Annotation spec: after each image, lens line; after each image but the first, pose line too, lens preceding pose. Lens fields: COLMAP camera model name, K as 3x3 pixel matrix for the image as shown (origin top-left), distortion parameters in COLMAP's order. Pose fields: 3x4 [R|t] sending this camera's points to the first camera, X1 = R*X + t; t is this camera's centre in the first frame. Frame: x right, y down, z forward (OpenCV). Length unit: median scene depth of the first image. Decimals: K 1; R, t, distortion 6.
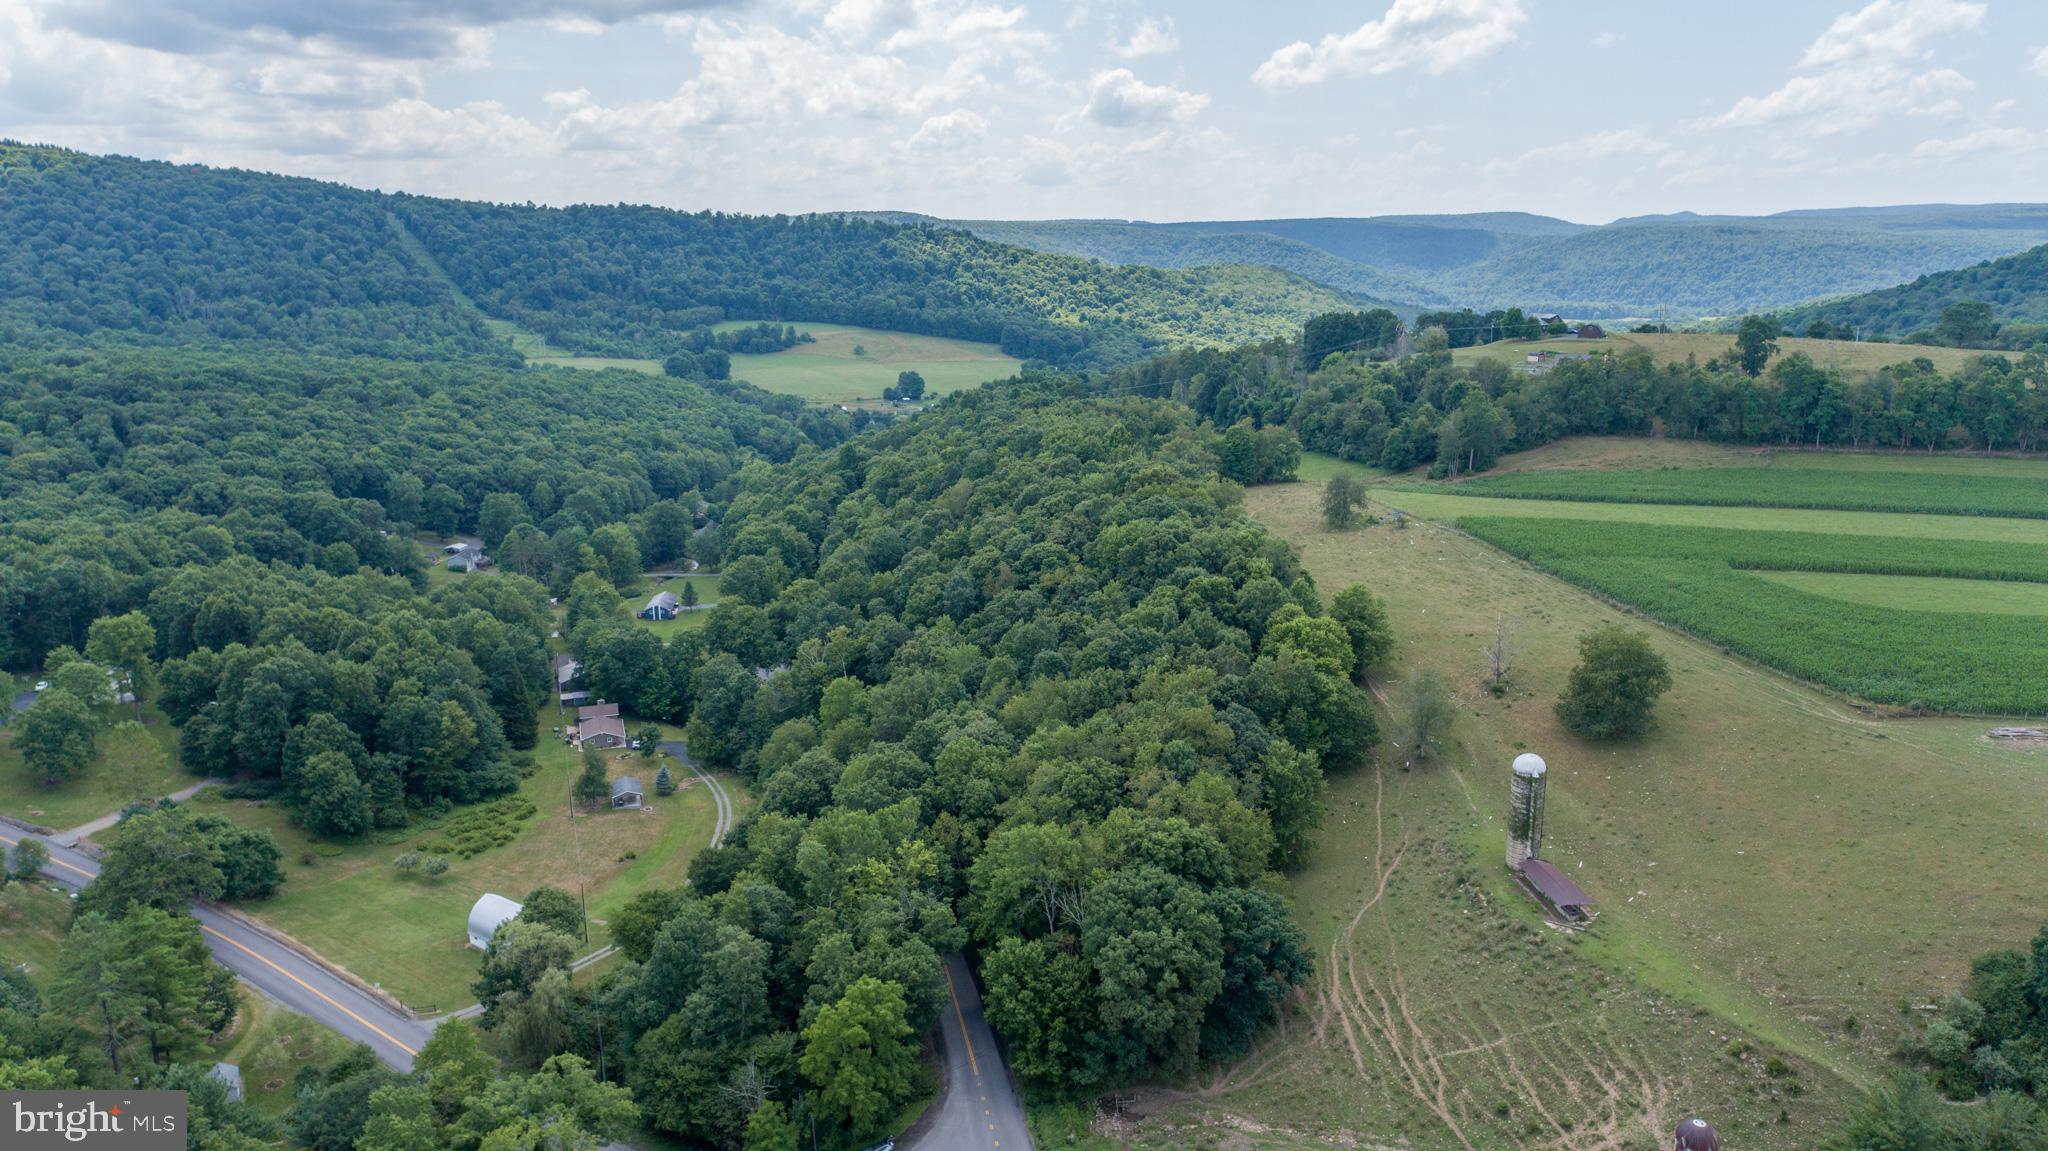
lens RADIAL K [[1385.8, 0, 1026.1], [0, 1385.8, 582.8], [0, 0, 1]] dist [-0.016242, 0.013498]
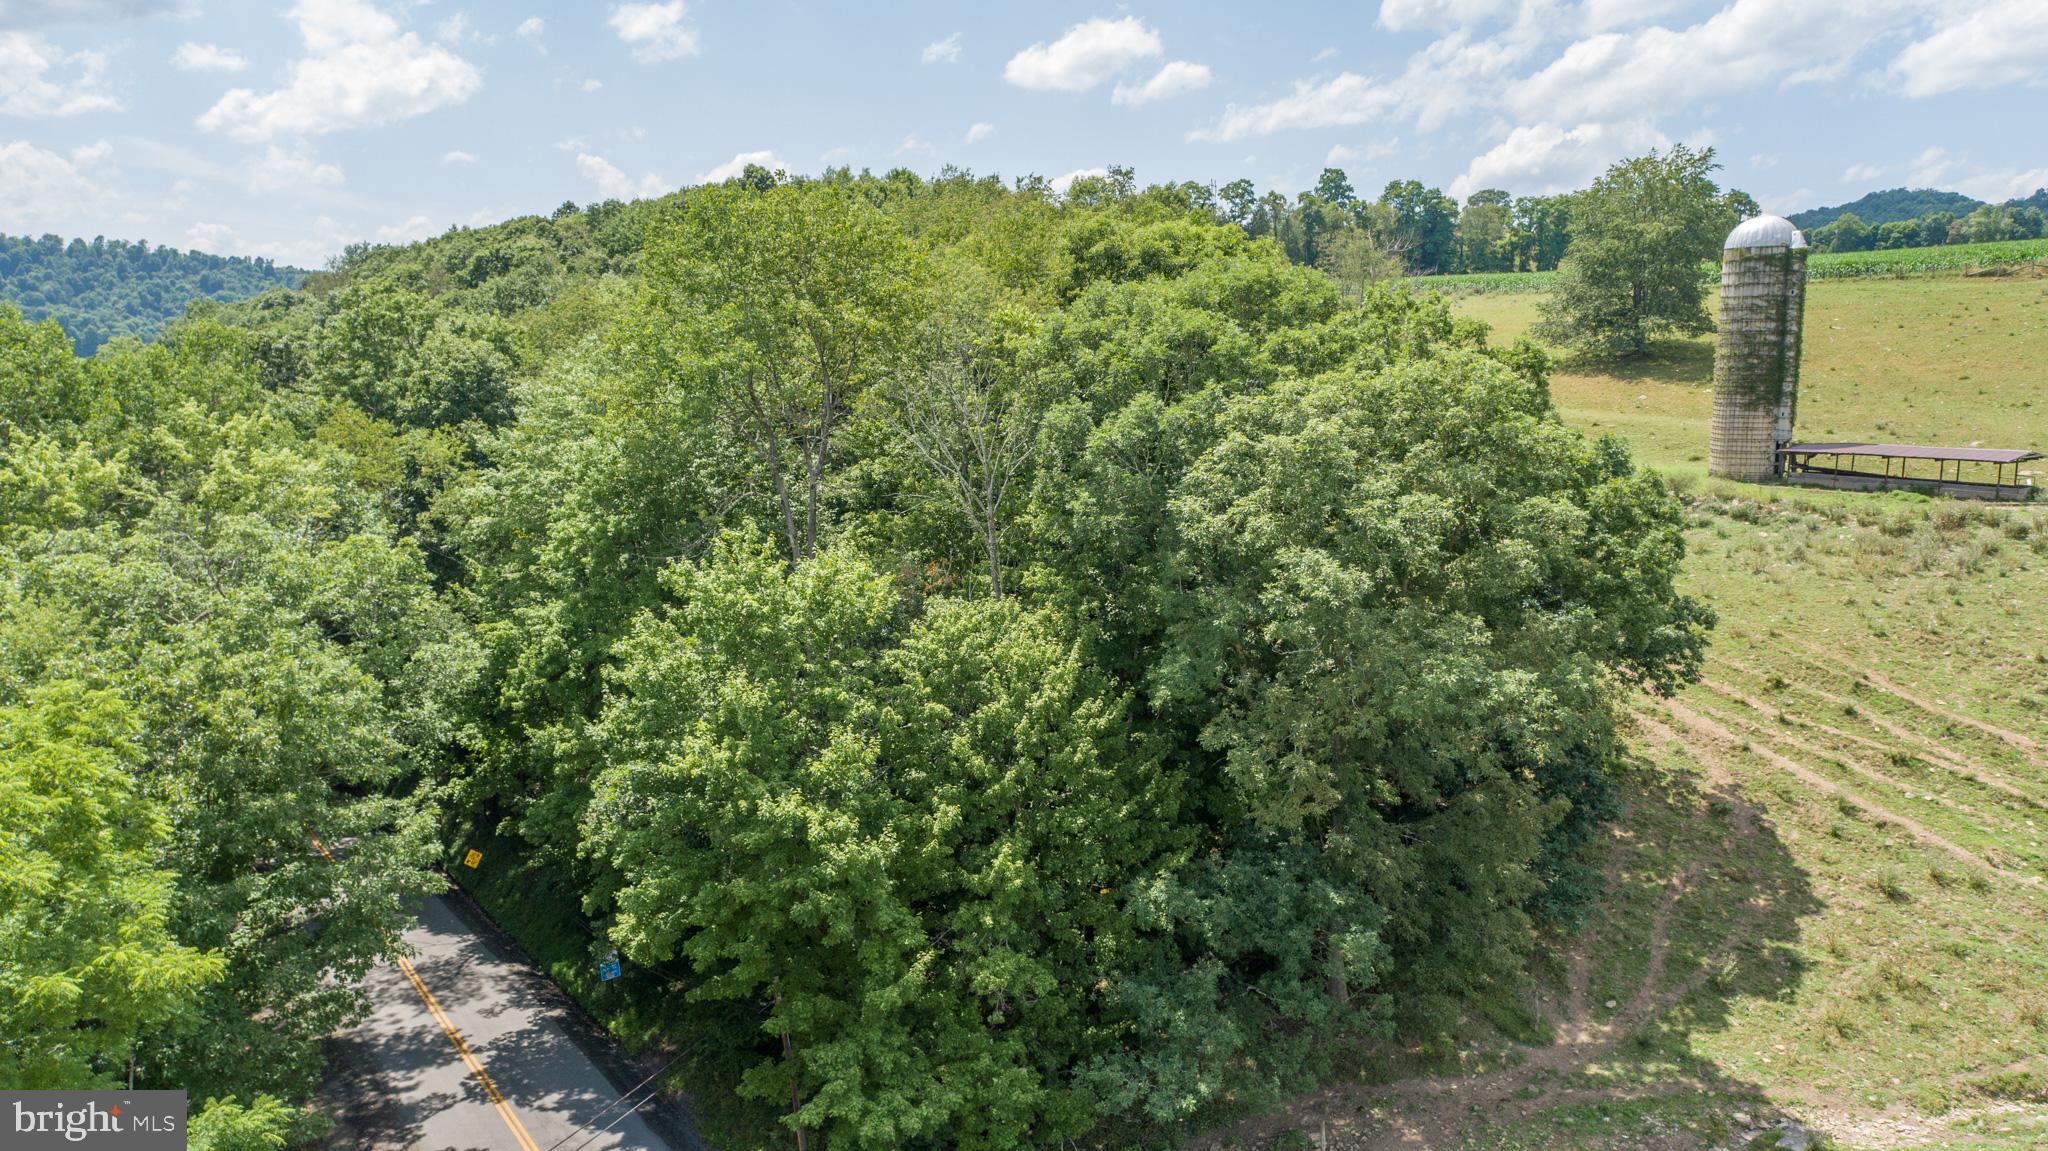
lens RADIAL K [[1385.8, 0, 1025.5], [0, 1385.8, 573.2], [0, 0, 1]] dist [-0.016242, 0.013498]
pose [[0.909973, -0.054703, 0.411044, -0.029141], [0.093102, 0.992905, -0.073972, 0.140952], [-0.404081, 0.105581, 0.908610, 0.388431]]
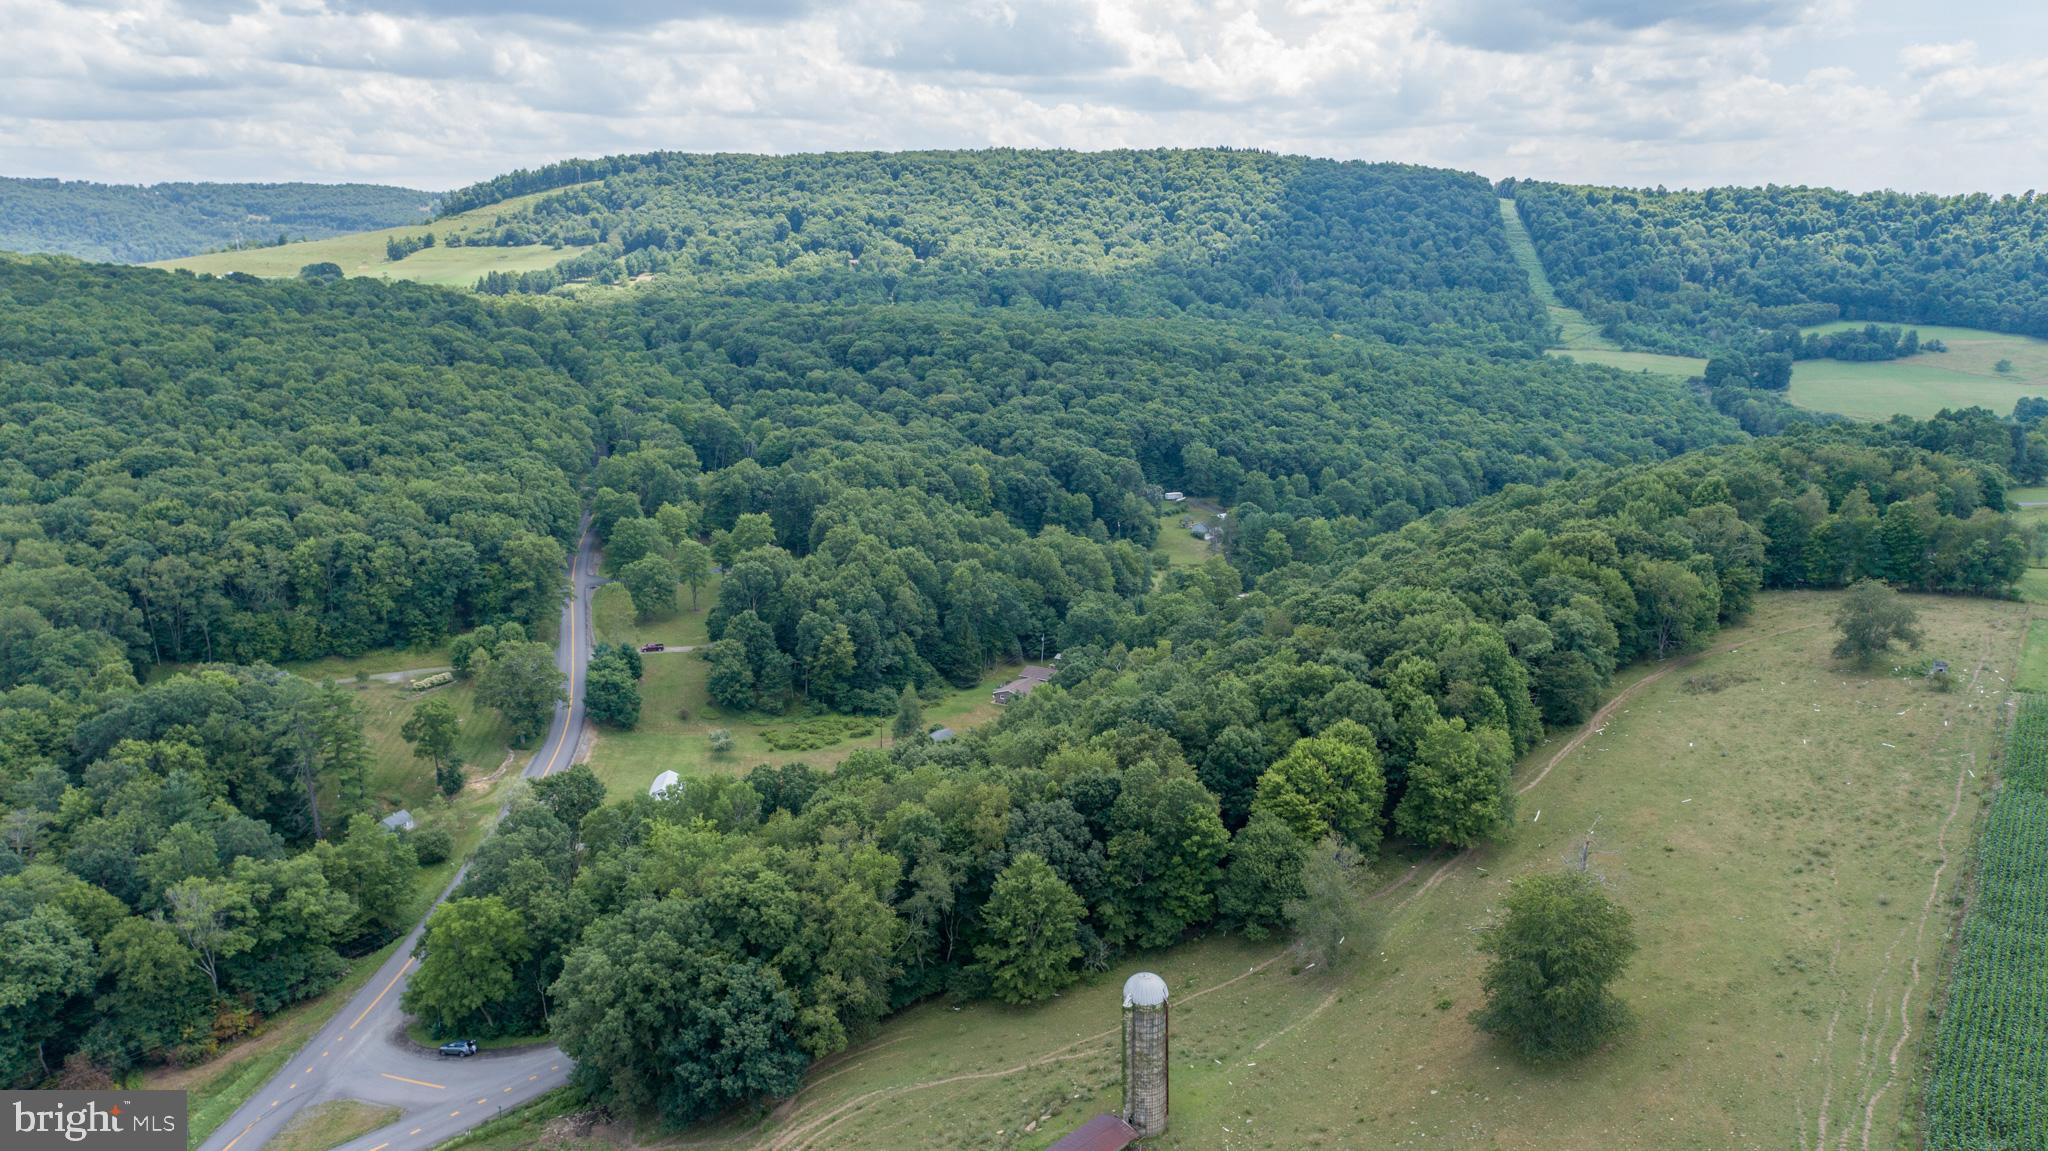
lens RADIAL K [[1385.8, 0, 1024.6], [0, 1385.8, 578.6], [0, 0, 1]] dist [-0.016242, 0.013498]
pose [[0.643855, 0.184094, -0.742671, 0.457700], [-0.177413, 0.980091, 0.089139, -0.072038], [0.744295, 0.074366, 0.663697, 0.256424]]
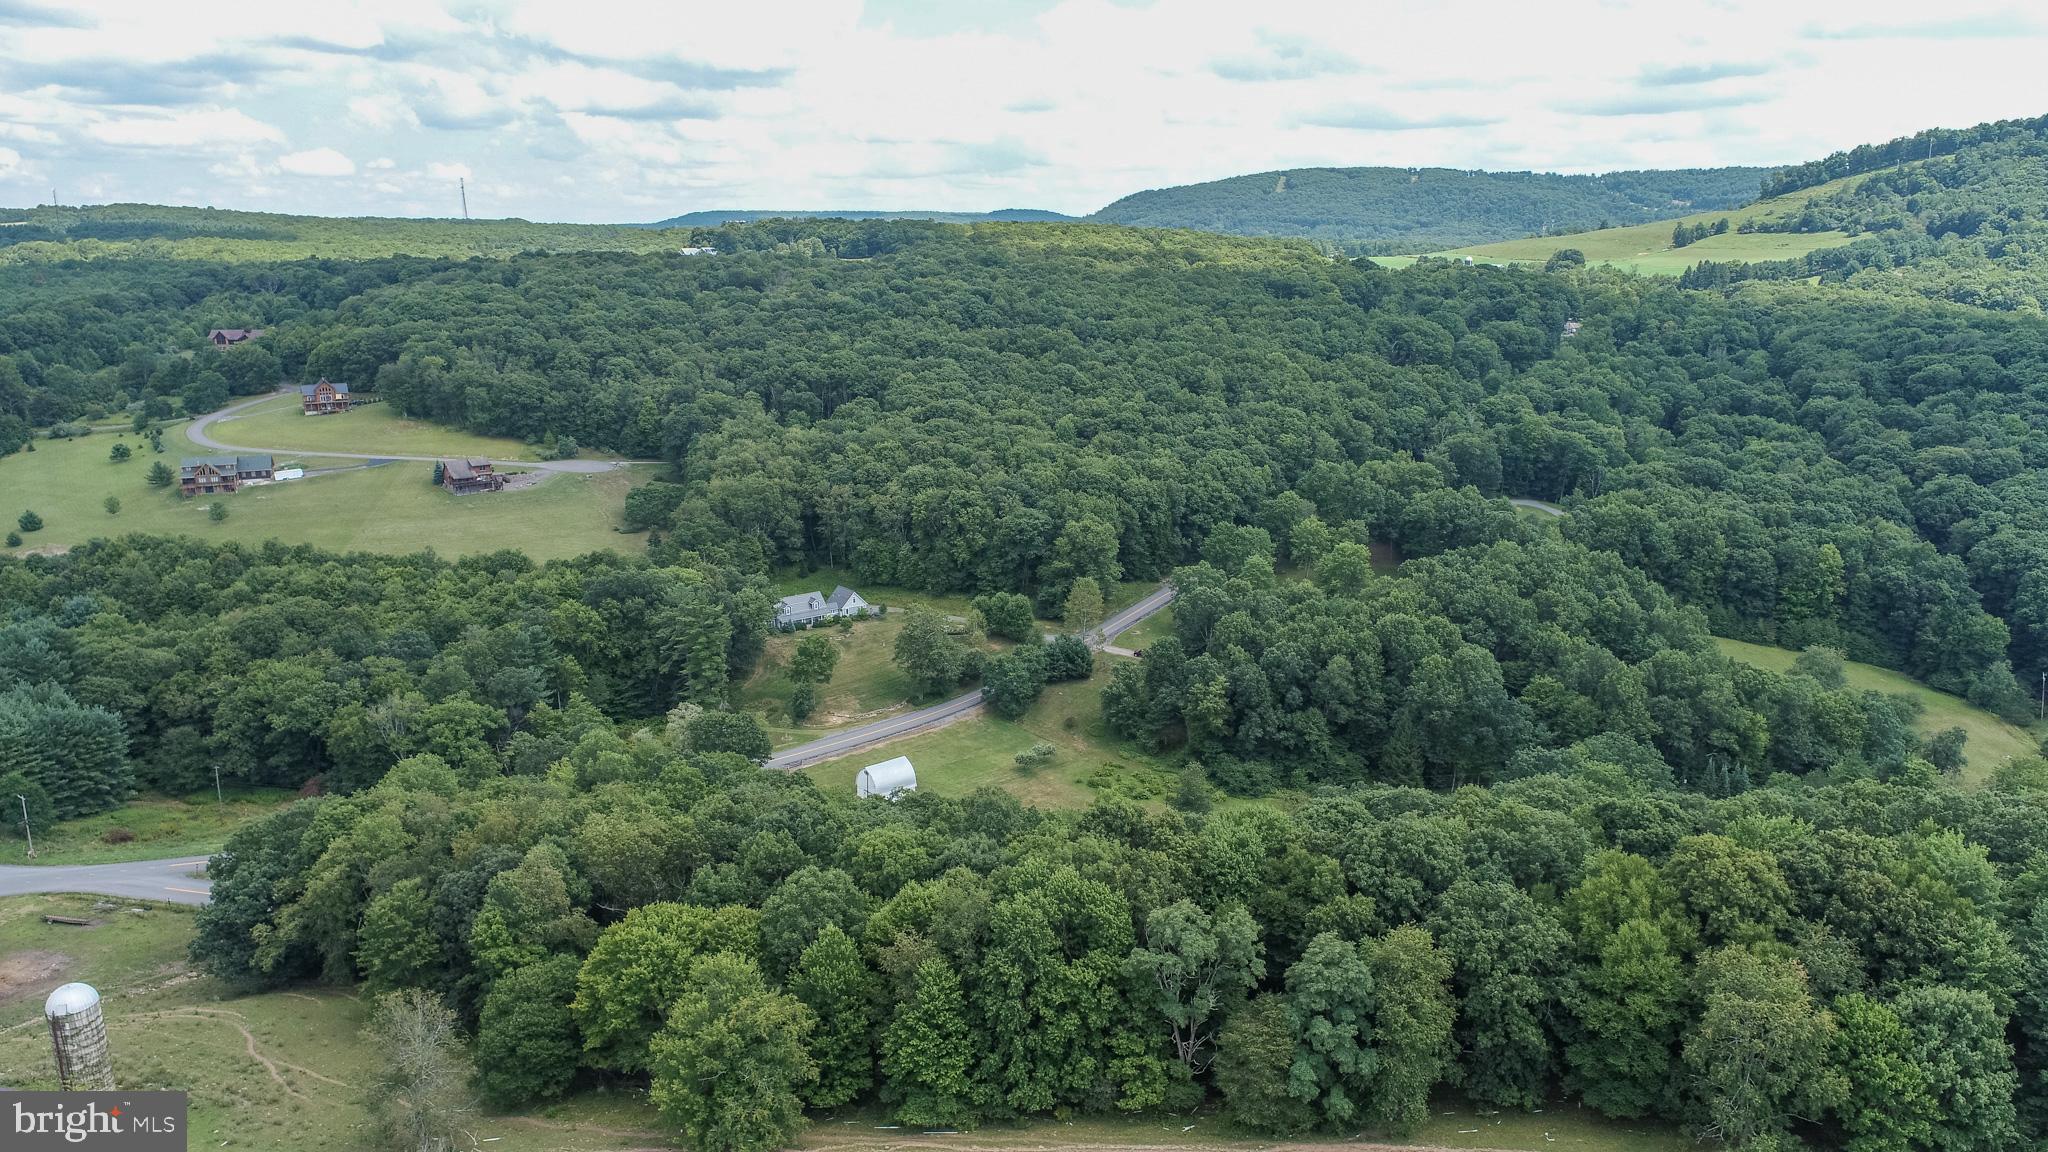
lens RADIAL K [[1385.8, 0, 1020.3], [0, 1385.8, 581.2], [0, 0, 1]] dist [-0.016242, 0.013498]
pose [[-0.288358, 0.240233, -0.926897, 0.467464], [-0.212806, 0.927727, 0.306653, -0.218621], [0.933576, 0.285675, -0.216394, 0.857519]]
